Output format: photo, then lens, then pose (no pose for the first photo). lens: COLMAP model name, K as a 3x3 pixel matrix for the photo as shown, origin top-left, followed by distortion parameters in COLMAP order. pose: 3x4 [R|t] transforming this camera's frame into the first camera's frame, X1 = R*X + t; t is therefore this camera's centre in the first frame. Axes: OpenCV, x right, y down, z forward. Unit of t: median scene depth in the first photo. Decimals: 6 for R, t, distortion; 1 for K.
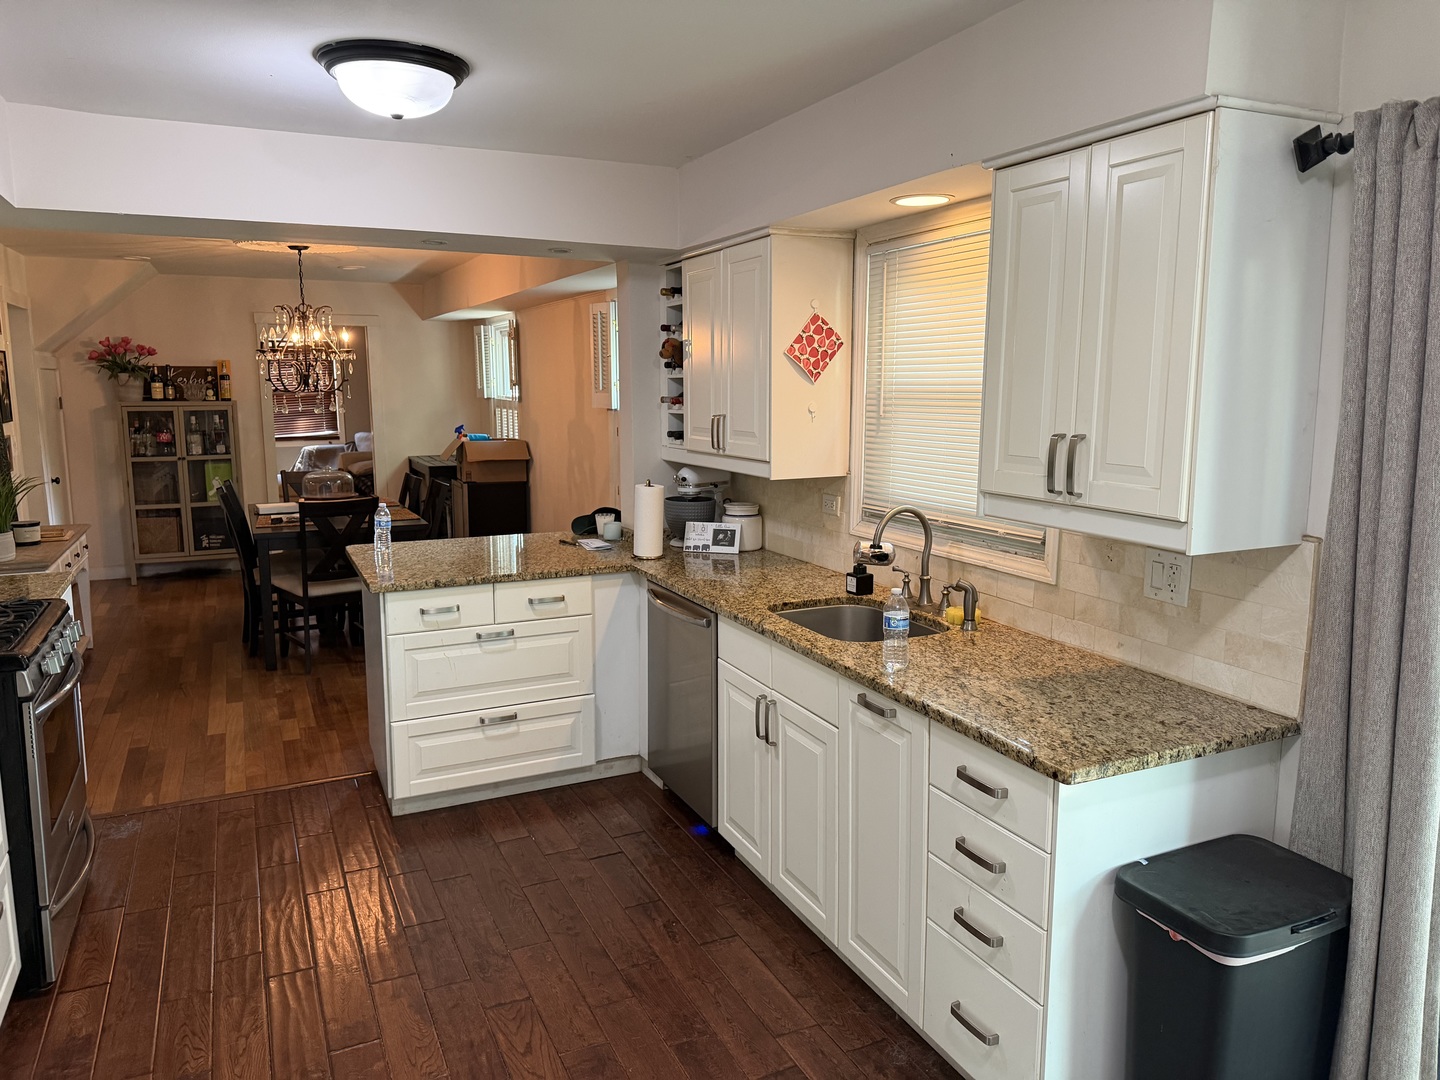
lens RADIAL K [[1019.5, 0, 720.9], [0, 1019.5, 529.8], [0, 0, 1]] dist [0.056193, -0.063975]
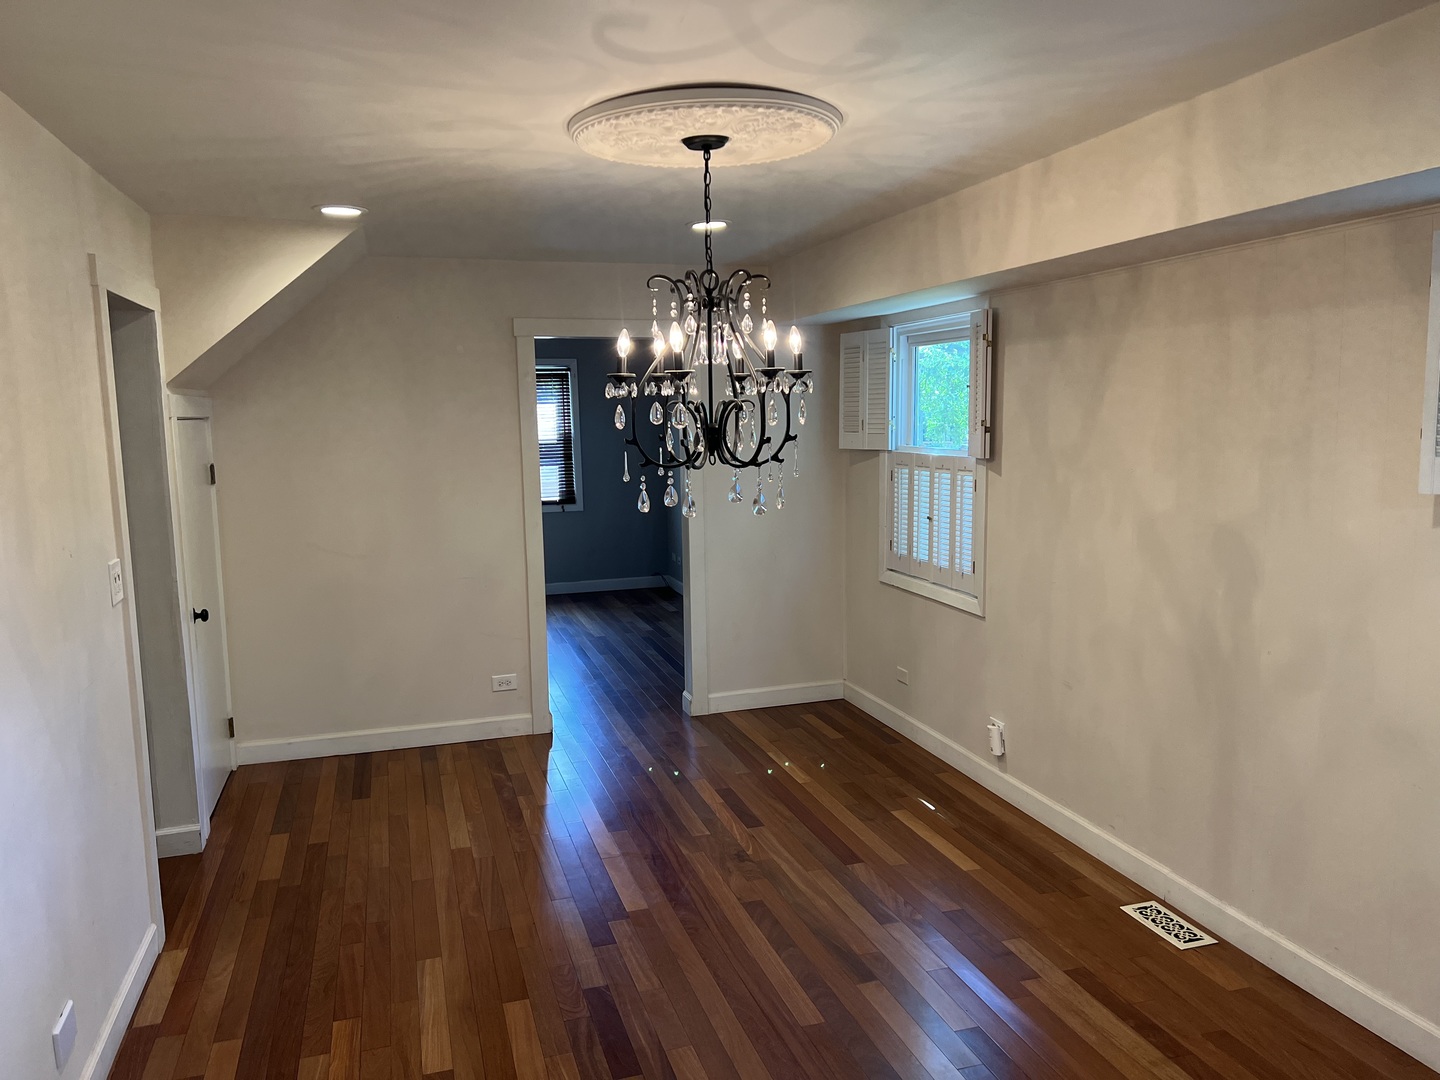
lens RADIAL K [[1094.2, 0, 718.4], [0, 1094.2, 539.6], [0, 0, 1]] dist [0.062364, -0.066788]
pose [[0.989668, -0.000307, -0.143375, -0.251585], [-0.003325, 0.999680, -0.025092, -0.067610], [0.143337, 0.025310, 0.989350, 0.396962]]
